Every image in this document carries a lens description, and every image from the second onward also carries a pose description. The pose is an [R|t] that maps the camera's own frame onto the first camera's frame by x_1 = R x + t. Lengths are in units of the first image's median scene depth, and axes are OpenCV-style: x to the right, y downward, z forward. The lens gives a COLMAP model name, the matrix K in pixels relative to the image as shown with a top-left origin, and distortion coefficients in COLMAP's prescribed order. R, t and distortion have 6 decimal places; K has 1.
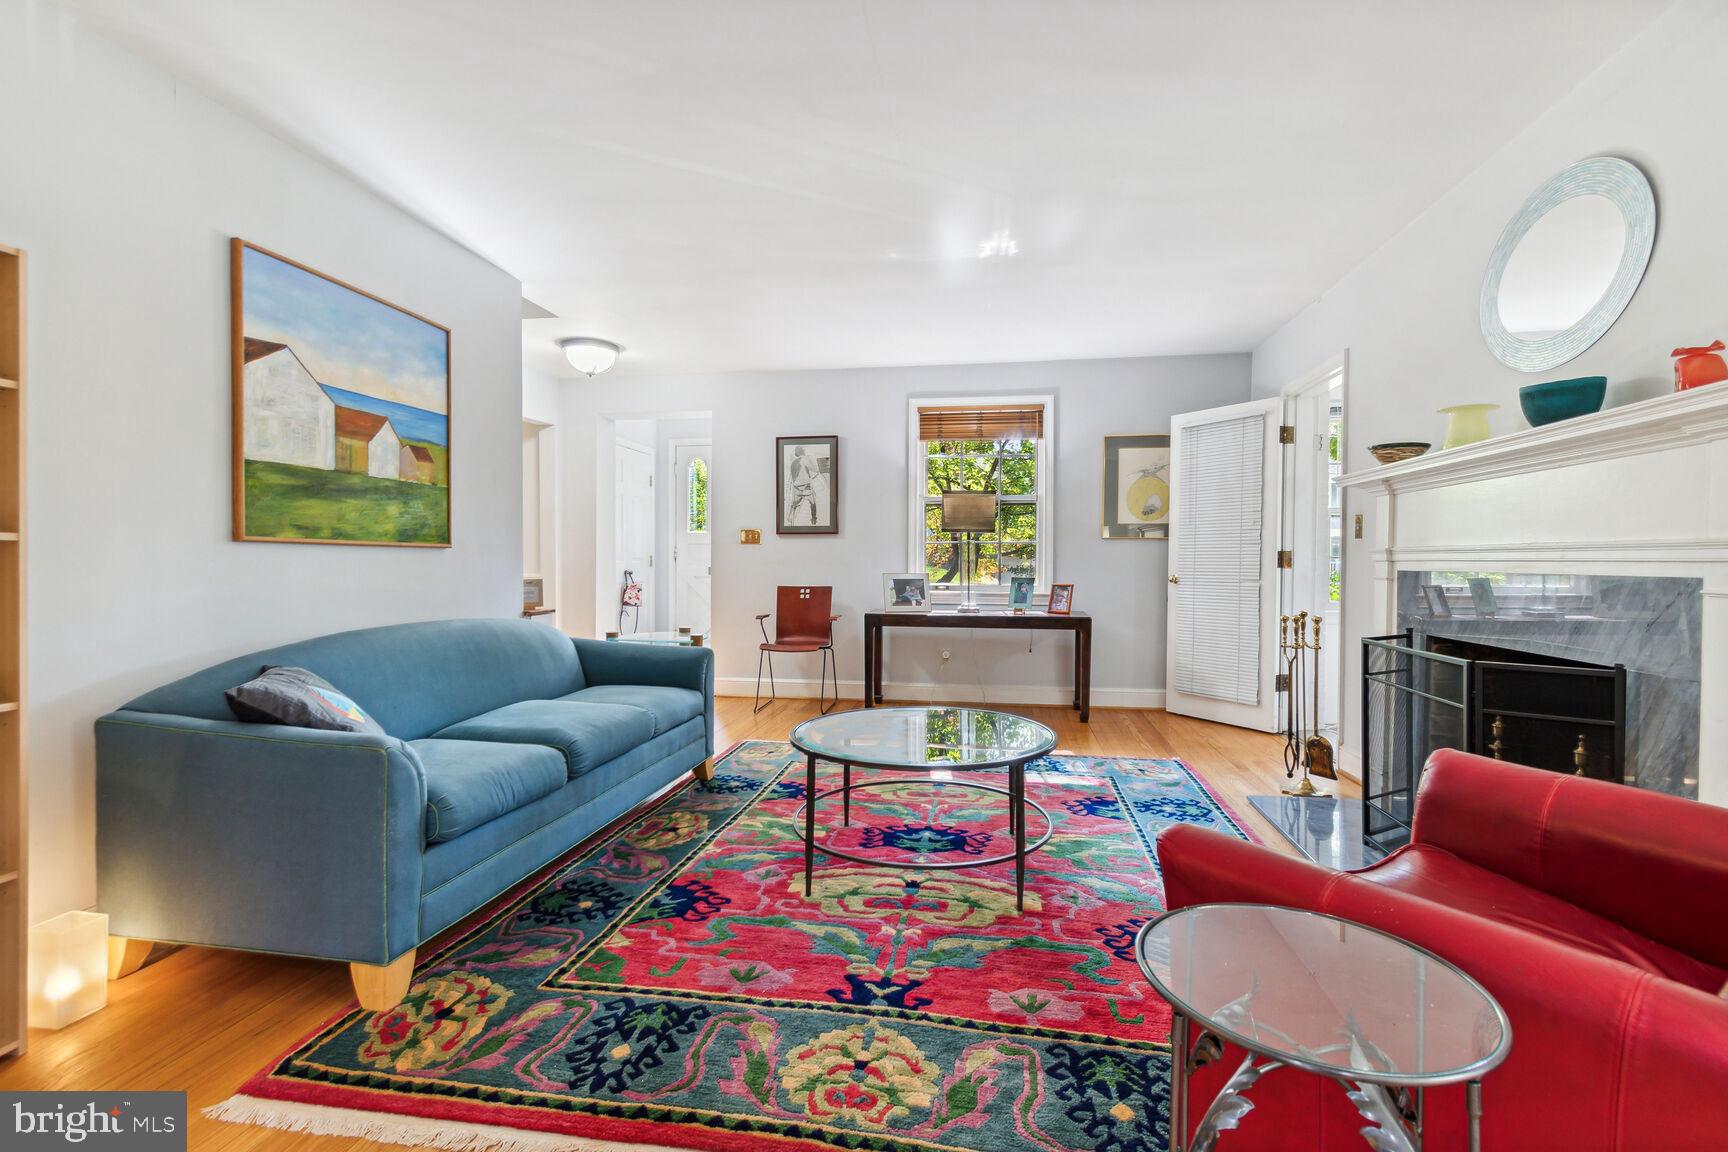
lens RADIAL K [[767.3, 0, 868.6], [0, 767.3, 572.9], [0, 0, 1]] dist [0.001602, -0.000122]
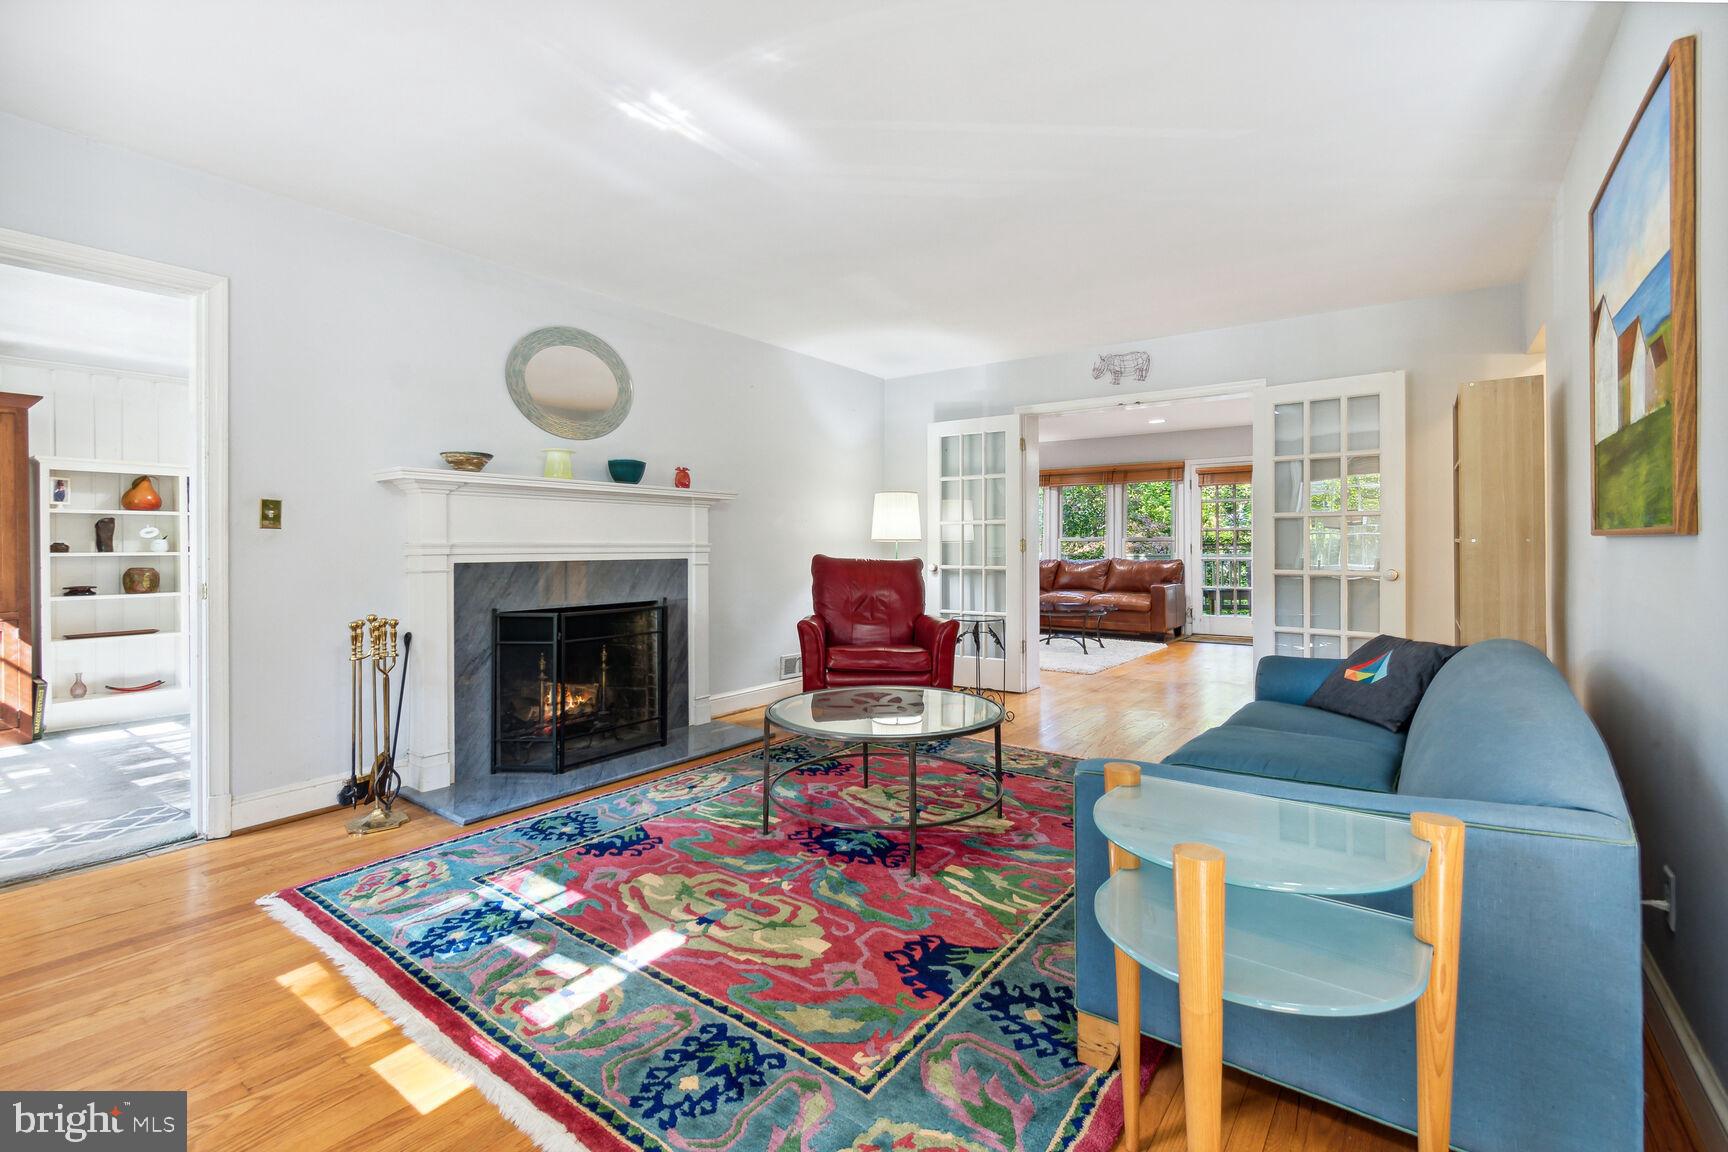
lens RADIAL K [[767.3, 0, 859.2], [0, 767.3, 545.4], [0, 0, 1]] dist [0.001602, -0.000122]
pose [[-0.889308, 0.000986, 0.457308, -0.333245], [0.009713, 0.999813, 0.016732, -0.040098], [-0.457206, 0.019322, -0.889151, 1.642007]]
